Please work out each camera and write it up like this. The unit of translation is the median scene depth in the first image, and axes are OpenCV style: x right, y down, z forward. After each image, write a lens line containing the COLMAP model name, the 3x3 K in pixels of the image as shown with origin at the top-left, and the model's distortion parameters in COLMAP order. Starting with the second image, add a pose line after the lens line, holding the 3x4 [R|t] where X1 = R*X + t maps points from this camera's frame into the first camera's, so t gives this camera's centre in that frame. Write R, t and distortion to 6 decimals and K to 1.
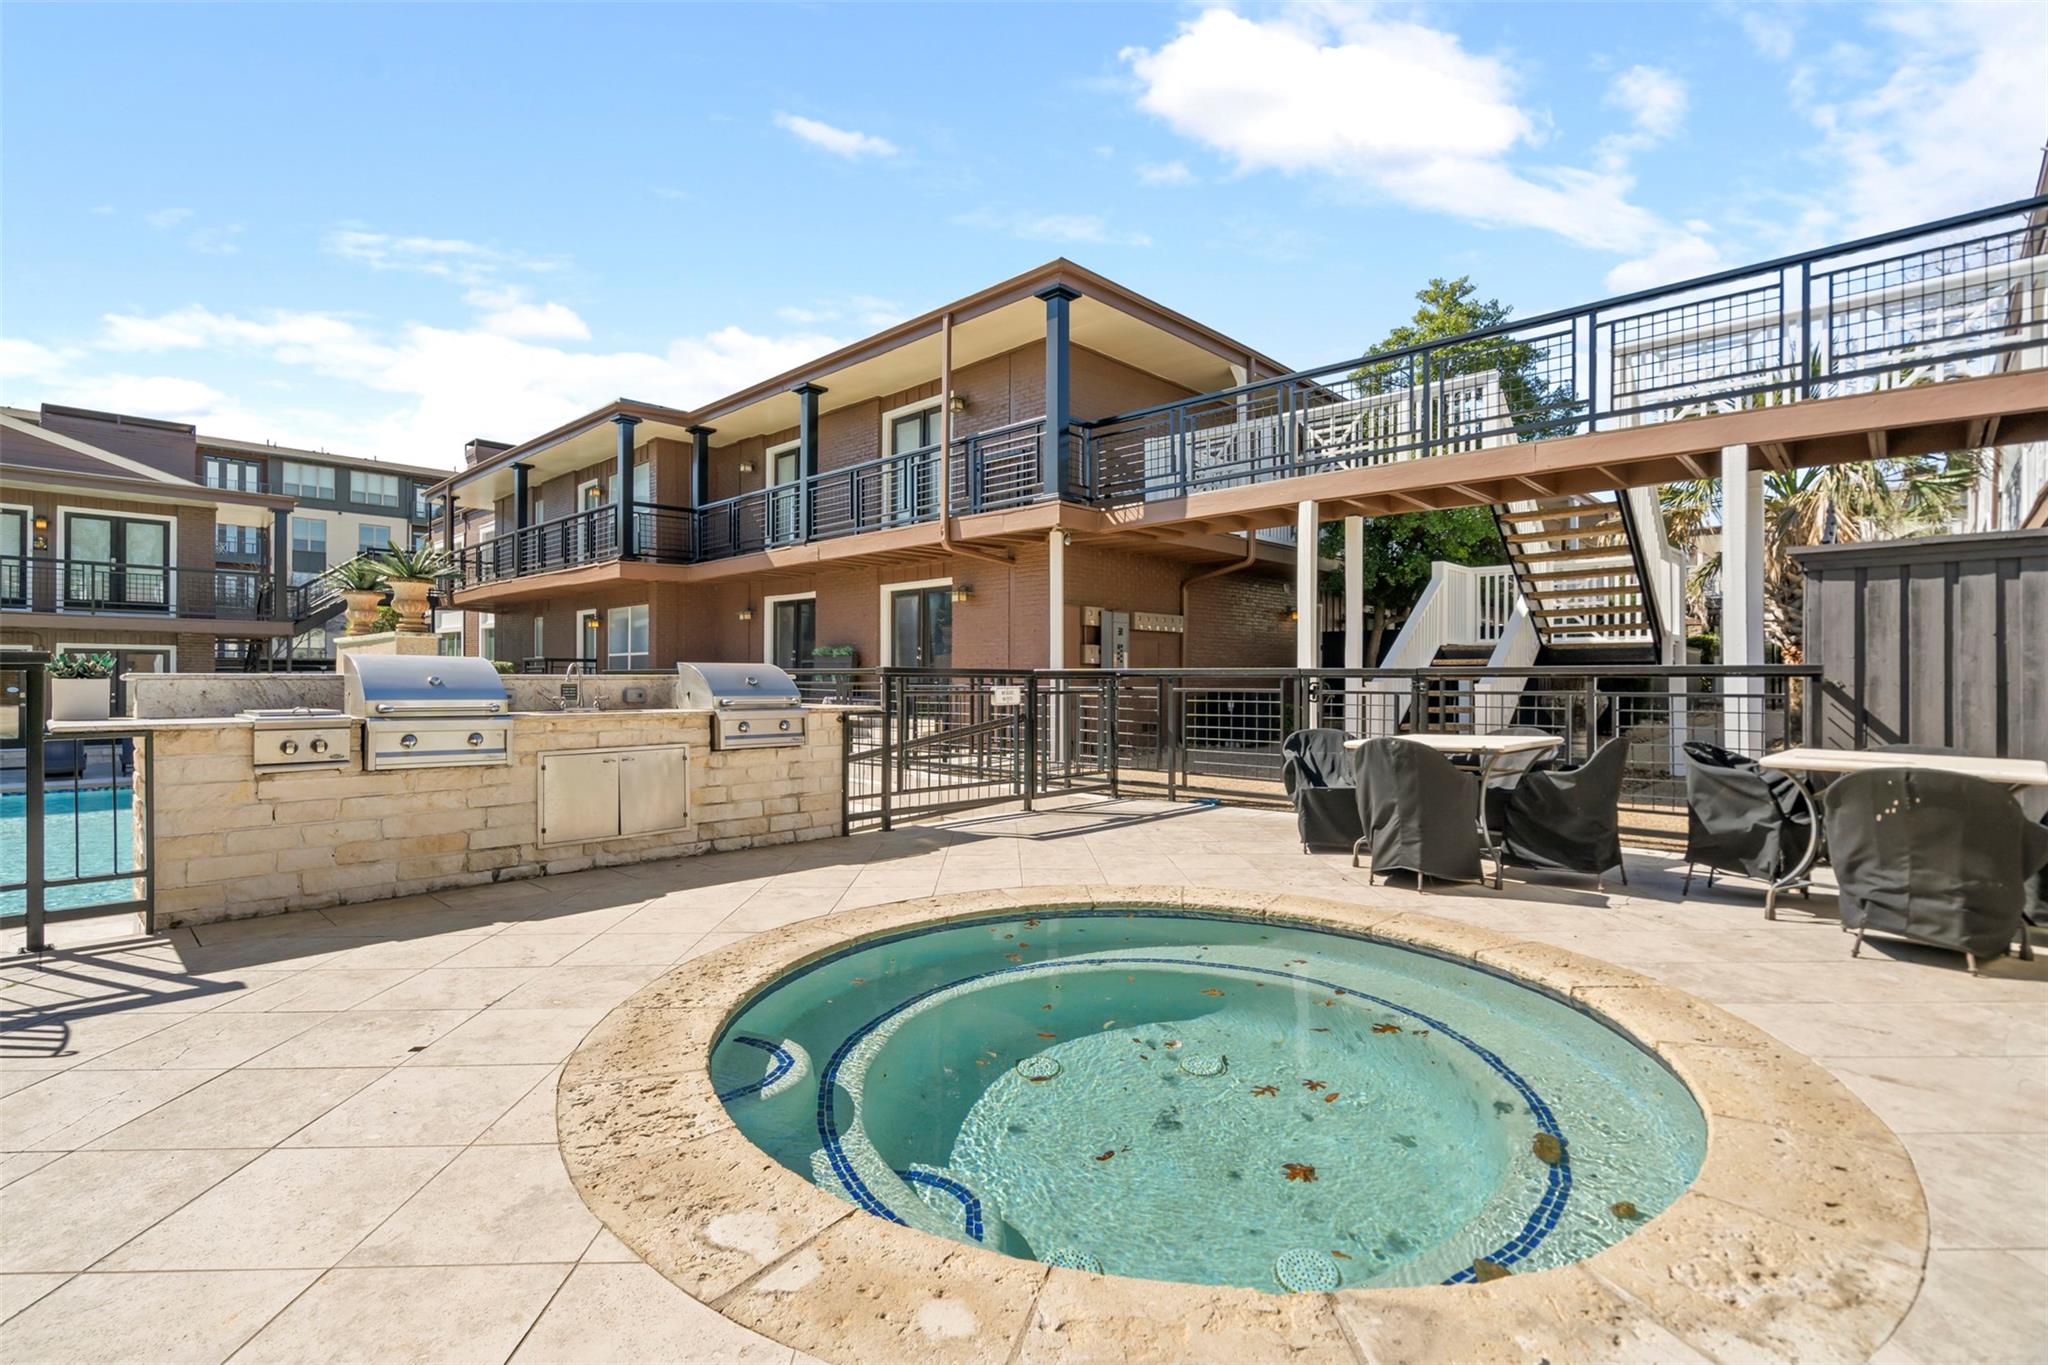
lens RADIAL K [[957.7, 0, 1021.3], [0, 957.7, 675.6], [0, 0, 1]] dist [-0.002234, 0.002418]
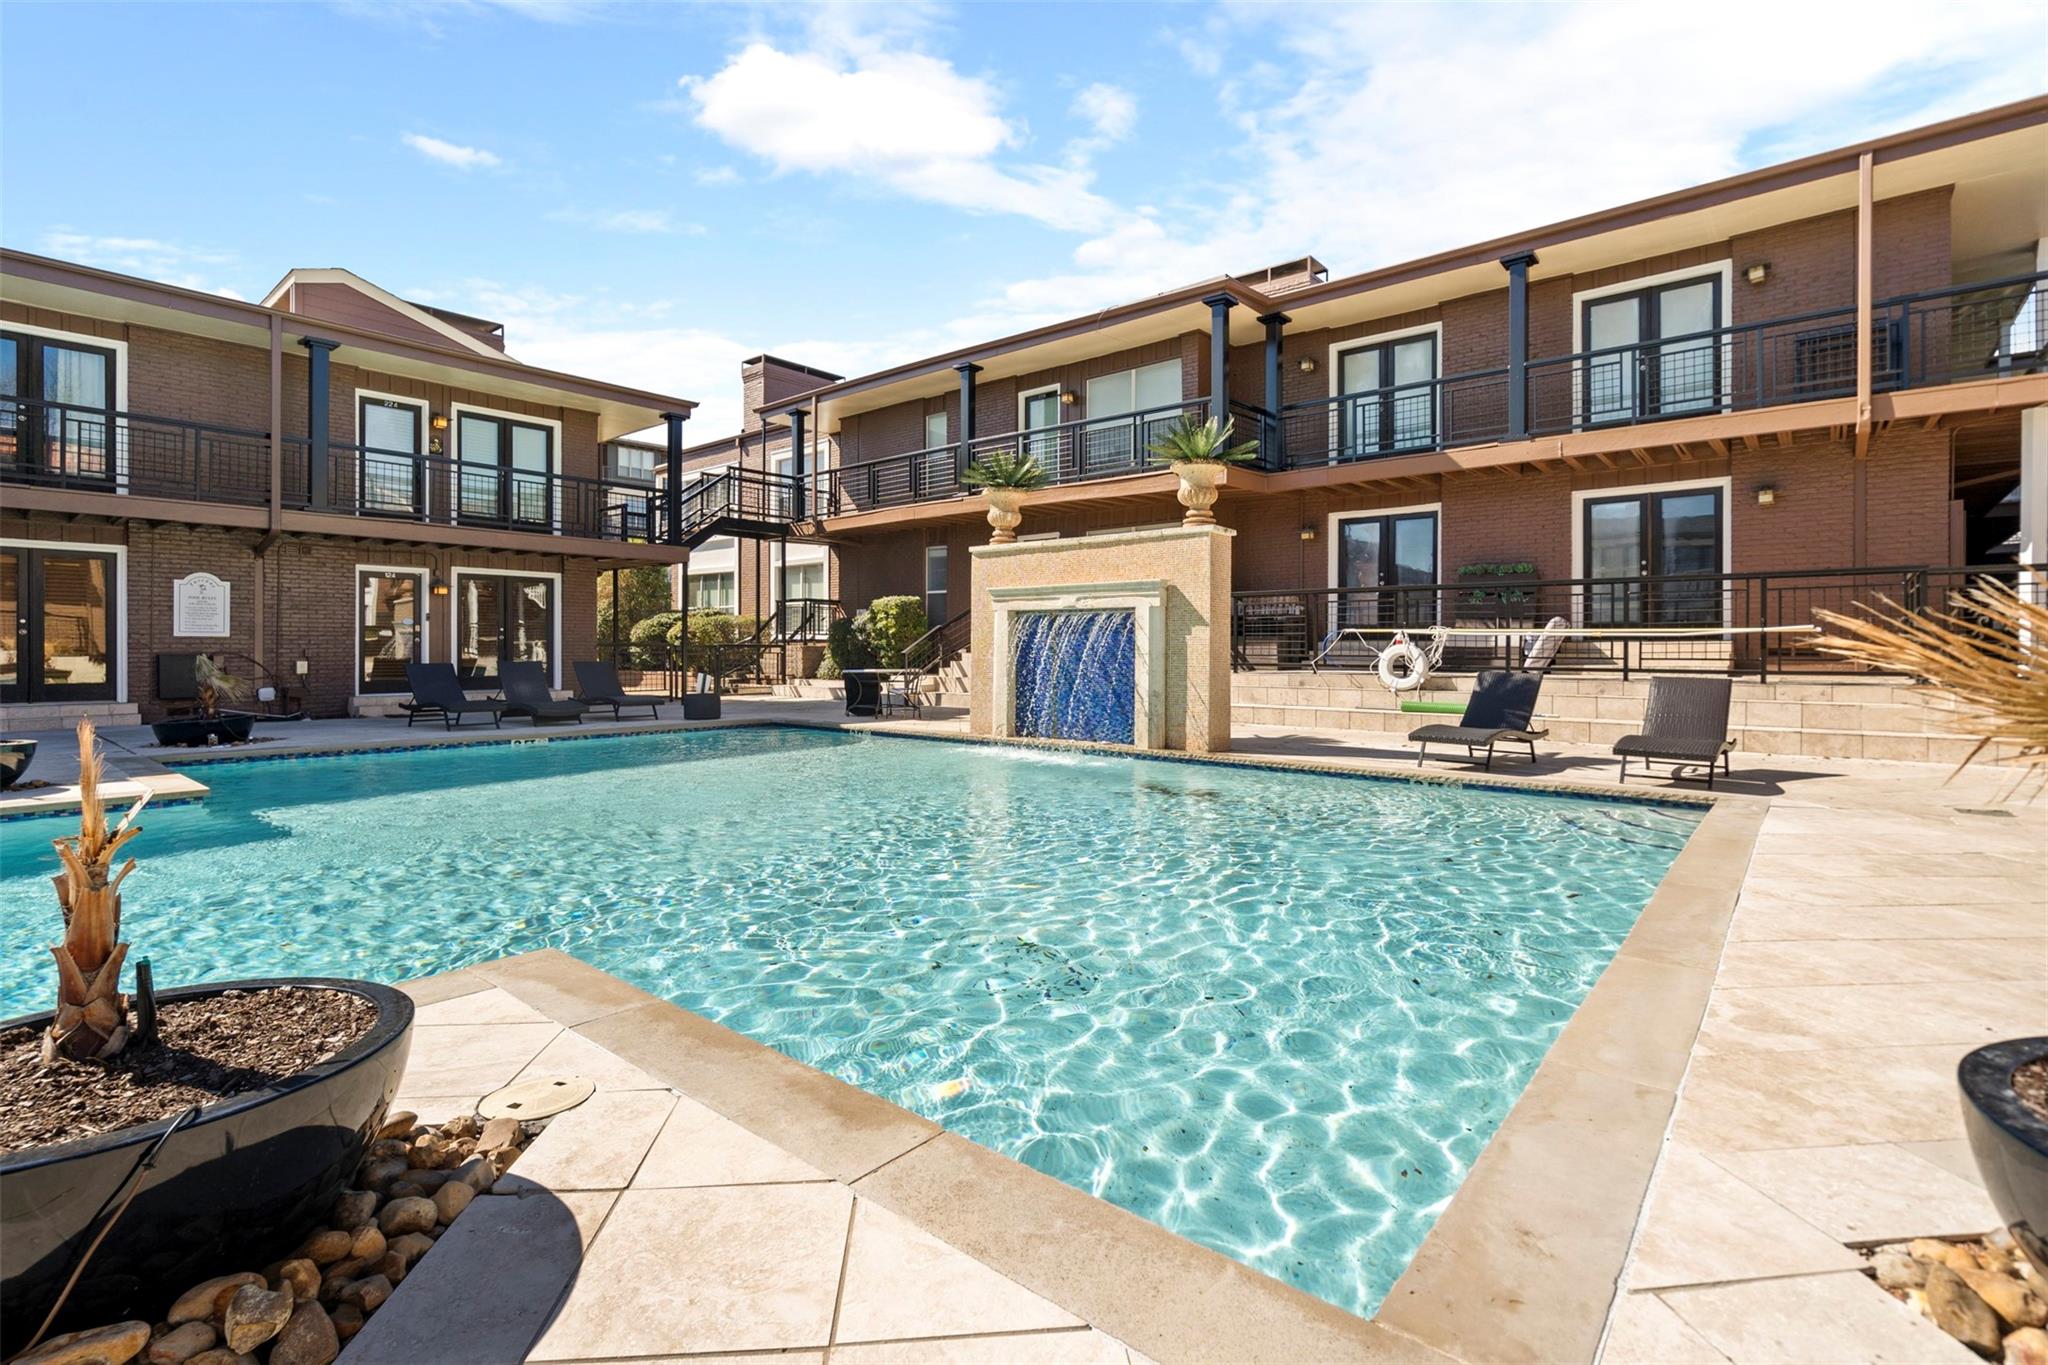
lens RADIAL K [[957.7, 0, 966.2], [0, 957.7, 646.6], [0, 0, 1]] dist [-0.002234, 0.002418]
pose [[0.998196, 0.000435, 0.060038, -0.826166], [-0.000079, 0.999982, -0.005923, 0.055520], [-0.060039, 0.005907, 0.998179, 0.191780]]
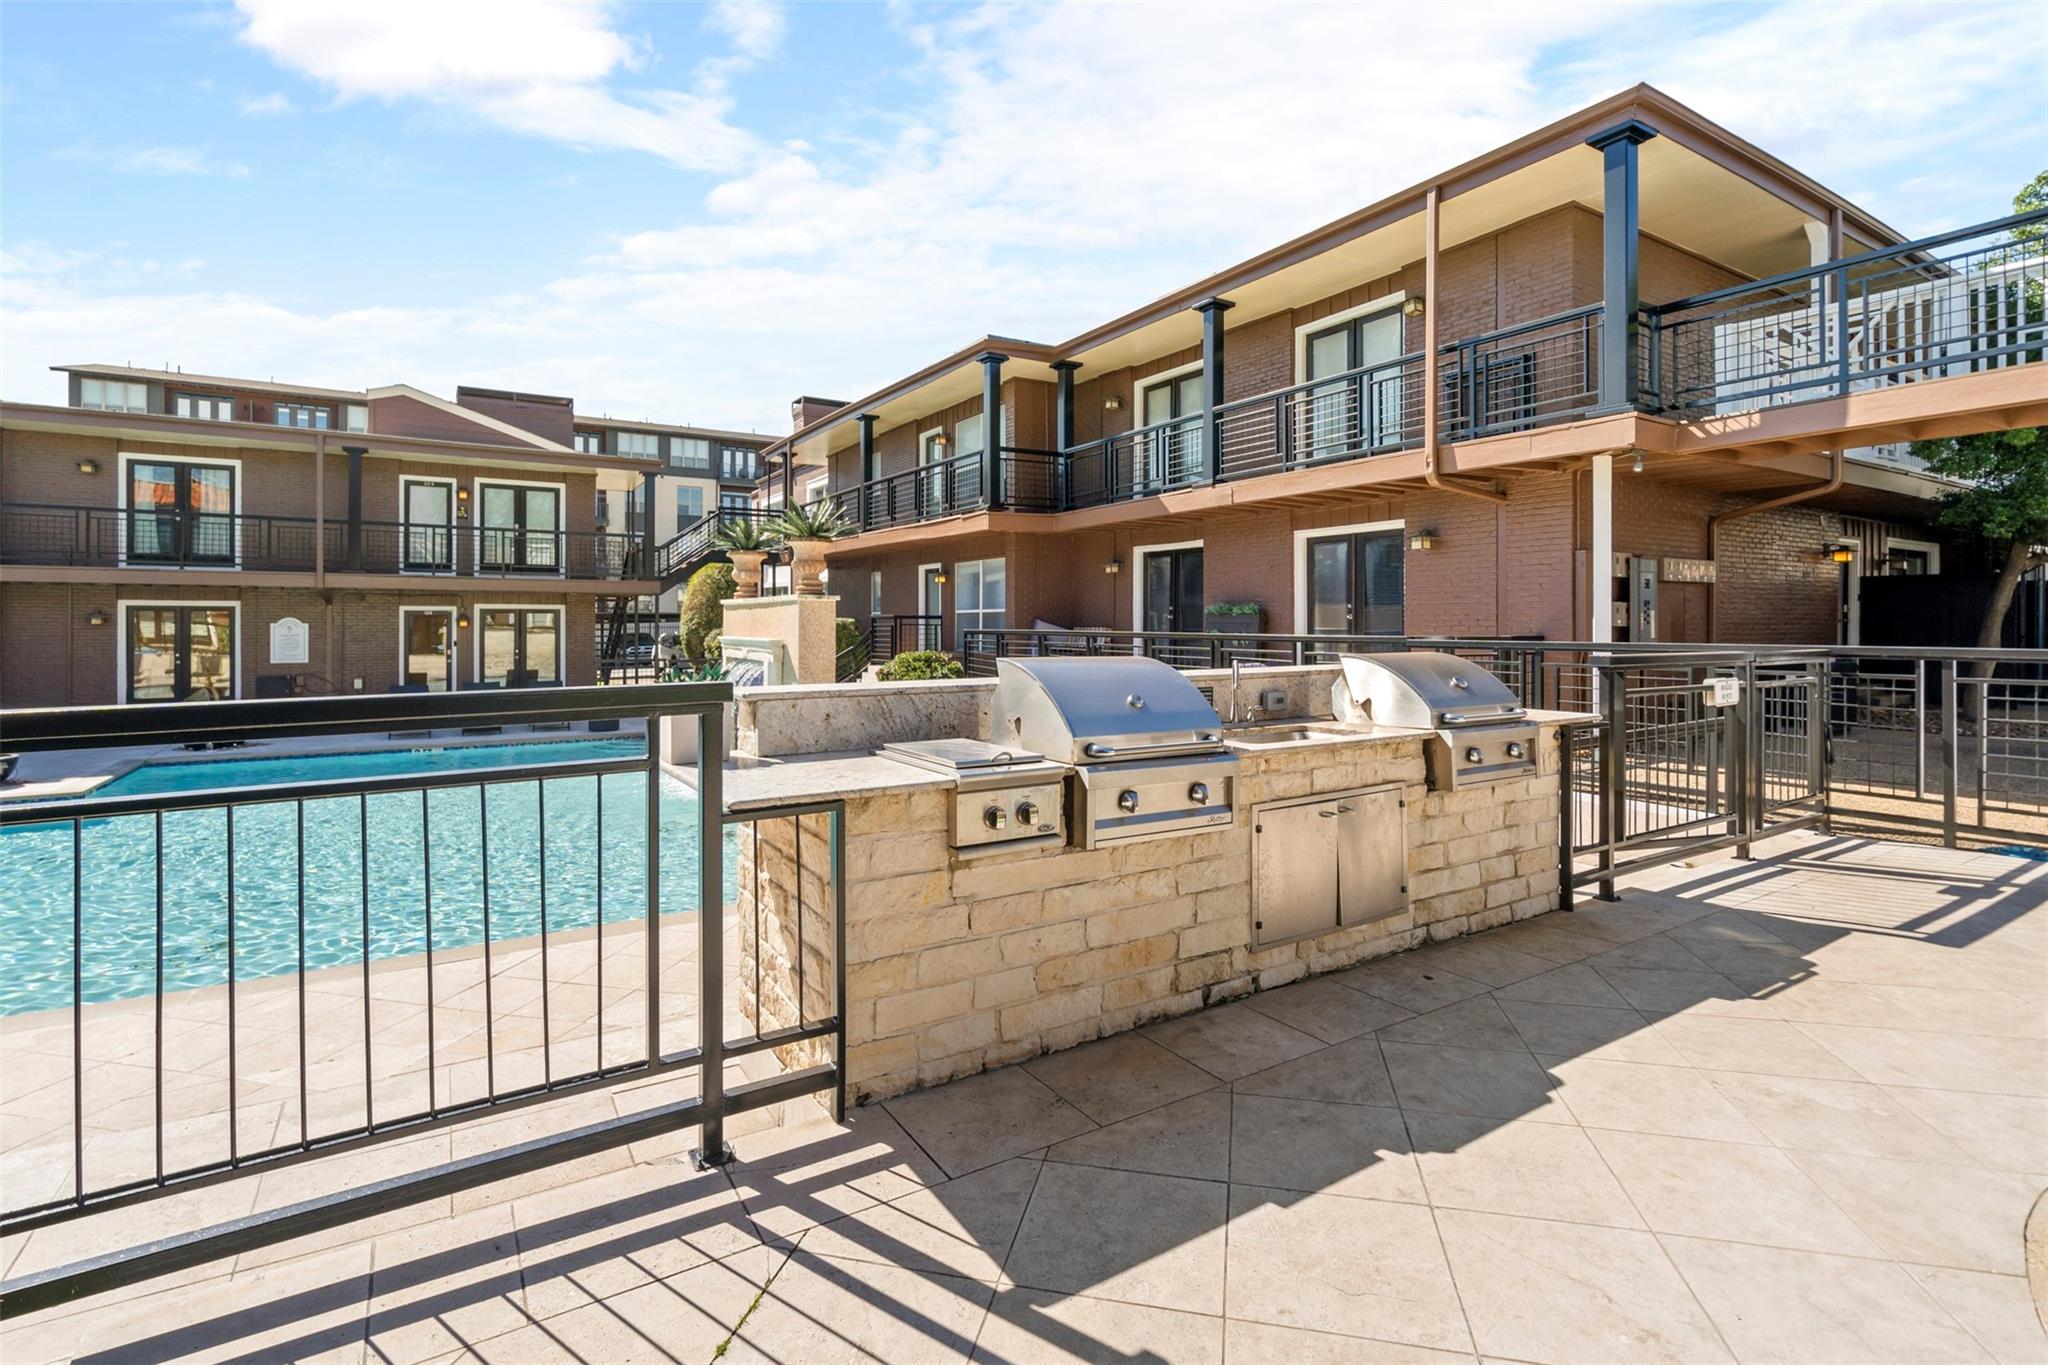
lens RADIAL K [[957.7, 0, 1011.6], [0, 957.7, 619.7], [0, 0, 1]] dist [-0.002234, 0.002418]
pose [[0.969309, -0.003494, -0.245822, -0.201208], [0.003784, 0.999993, 0.000709, -0.019275], [0.245818, -0.001617, 0.969315, 0.130059]]
